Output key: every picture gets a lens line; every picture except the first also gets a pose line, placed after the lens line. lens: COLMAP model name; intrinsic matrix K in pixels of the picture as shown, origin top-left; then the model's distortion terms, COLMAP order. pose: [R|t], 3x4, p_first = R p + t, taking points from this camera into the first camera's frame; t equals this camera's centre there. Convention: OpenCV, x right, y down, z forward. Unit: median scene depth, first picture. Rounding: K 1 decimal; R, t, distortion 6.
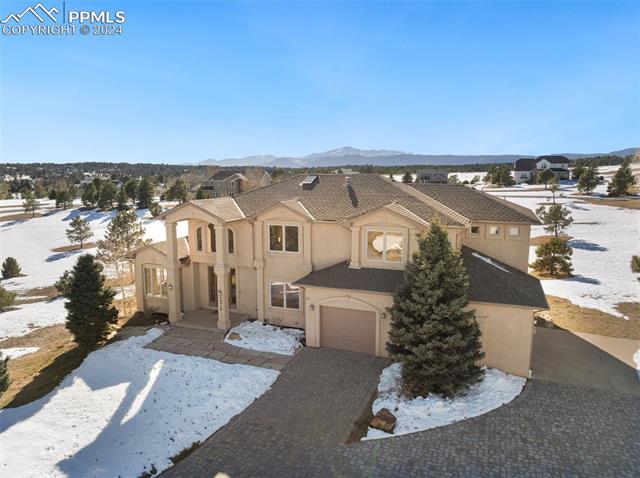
lens RADIAL K [[447.3, 0, 320.0], [0, 447.3, 239.0], [0, 0, 1]] dist [-0.047970, 0.003884]
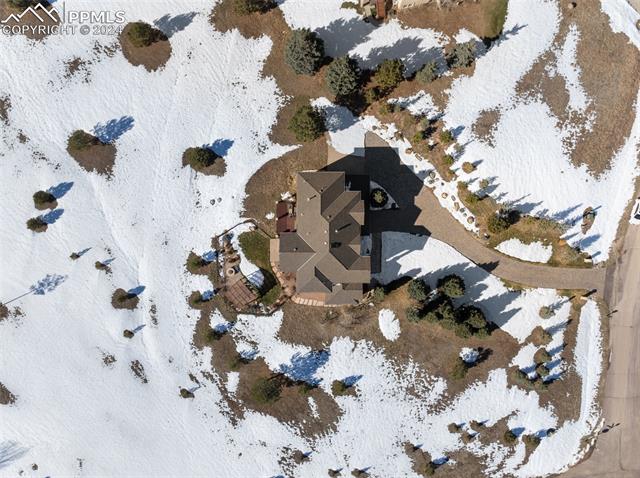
lens RADIAL K [[447.3, 0, 320.0], [0, 447.3, 239.0], [0, 0, 1]] dist [-0.047970, 0.003884]
pose [[-0.374974, -0.927008, -0.007186, 0.080875], [0.101458, -0.048742, 0.993645, -3.526889], [-0.921467, 0.371862, 0.112329, 0.929835]]
